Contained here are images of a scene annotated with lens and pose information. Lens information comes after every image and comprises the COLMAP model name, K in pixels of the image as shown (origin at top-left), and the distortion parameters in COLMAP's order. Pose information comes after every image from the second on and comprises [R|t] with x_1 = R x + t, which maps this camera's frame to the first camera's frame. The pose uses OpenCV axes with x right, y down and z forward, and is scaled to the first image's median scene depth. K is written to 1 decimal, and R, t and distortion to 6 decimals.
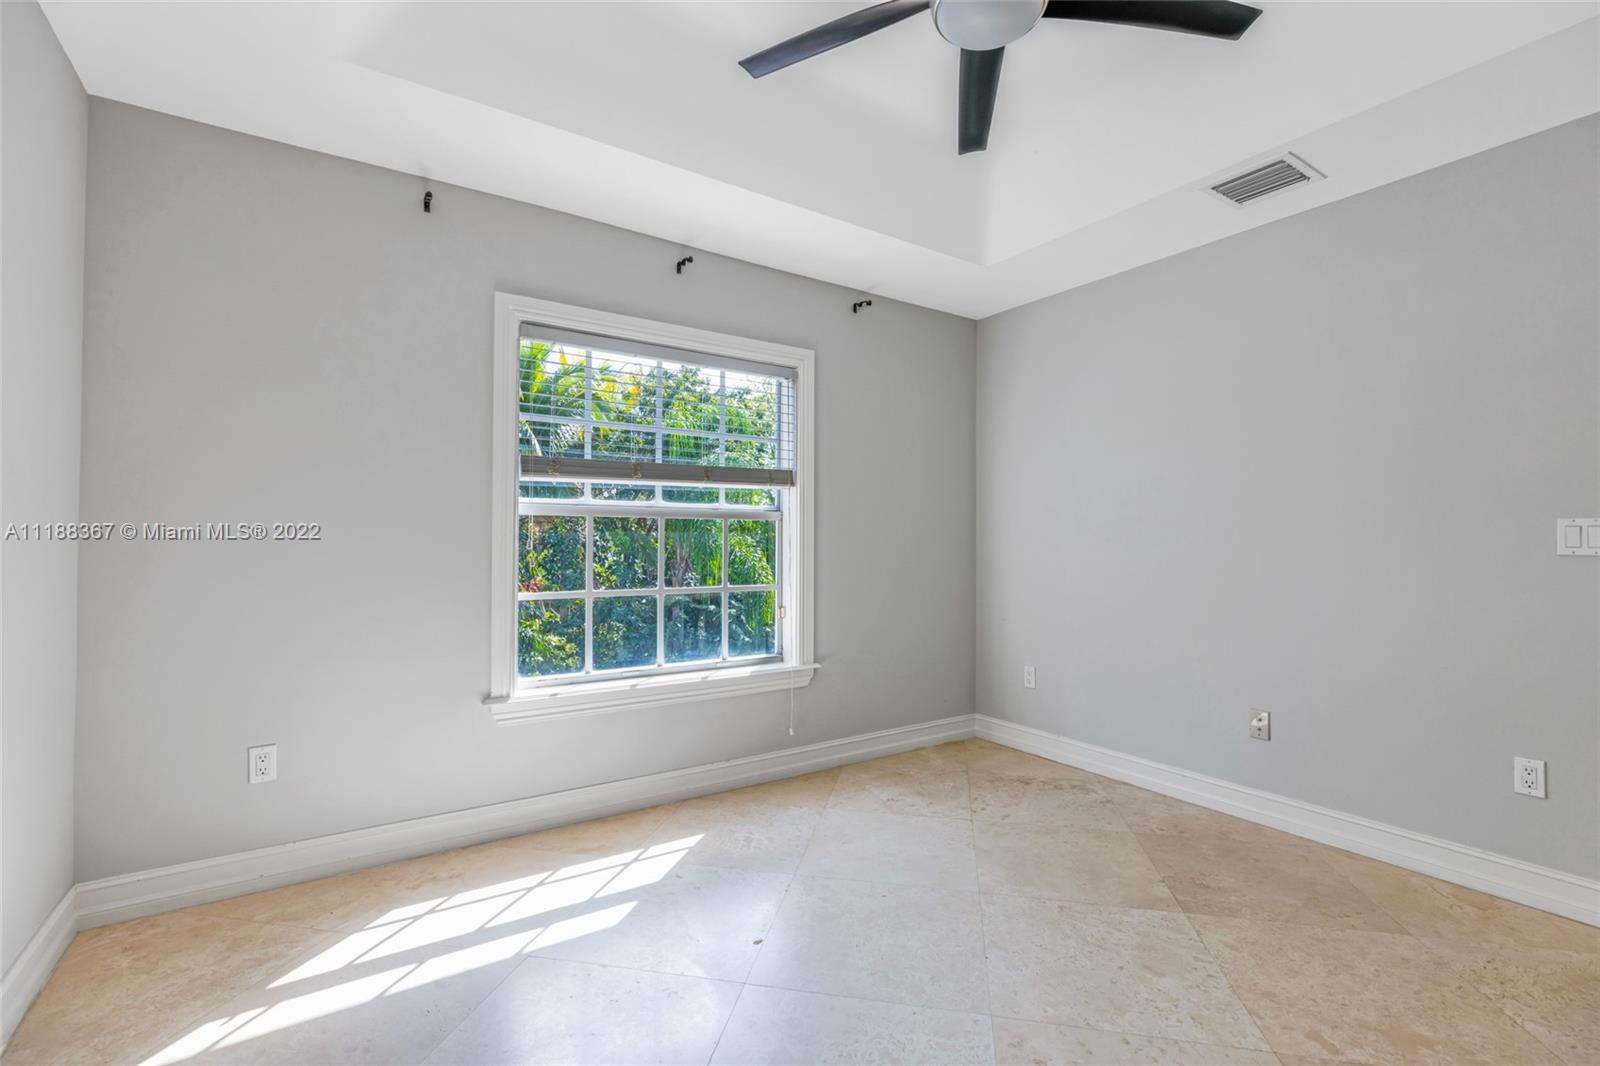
lens RADIAL K [[720.0, 0, 800.7], [0, 720.0, 530.9], [0, 0, 1]] dist [0.001102, -0.000615]
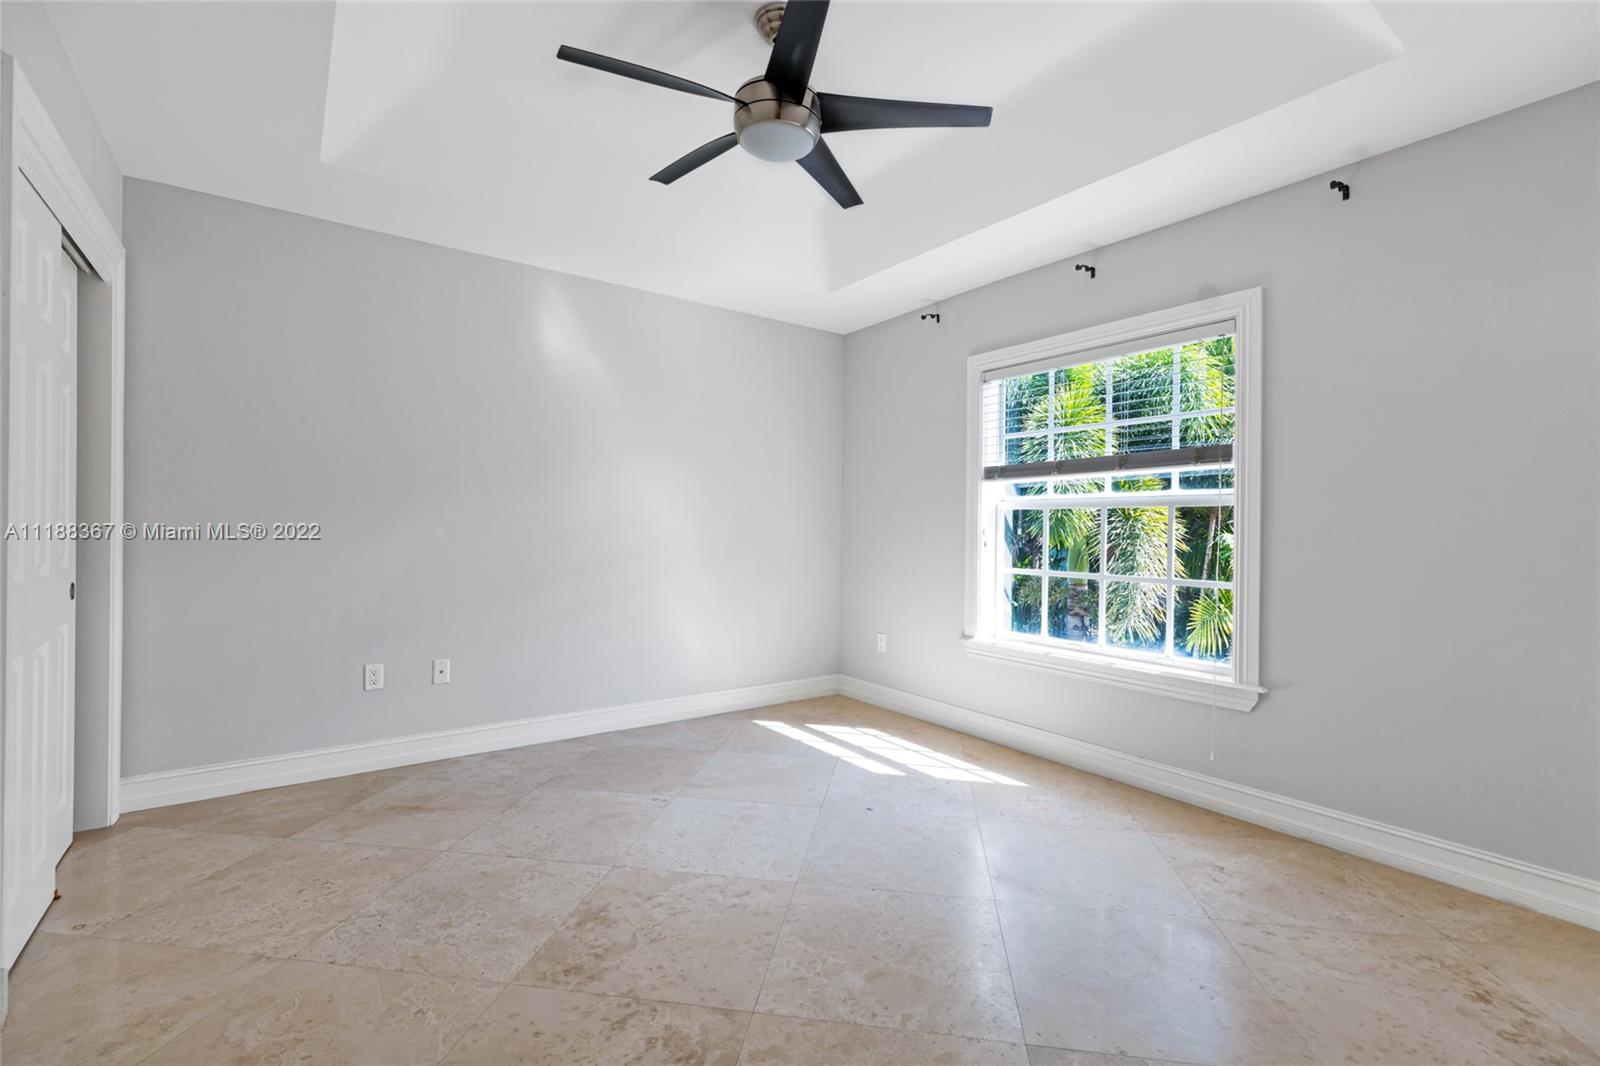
lens RADIAL K [[720.0, 0, 801.6], [0, 720.0, 522.2], [0, 0, 1]] dist [0.001102, -0.000615]
pose [[0.025030, -0.011644, -0.999619, 0.931602], [0.004771, 0.999922, -0.011528, 0.014188], [0.999675, -0.004481, 0.025084, 0.569710]]
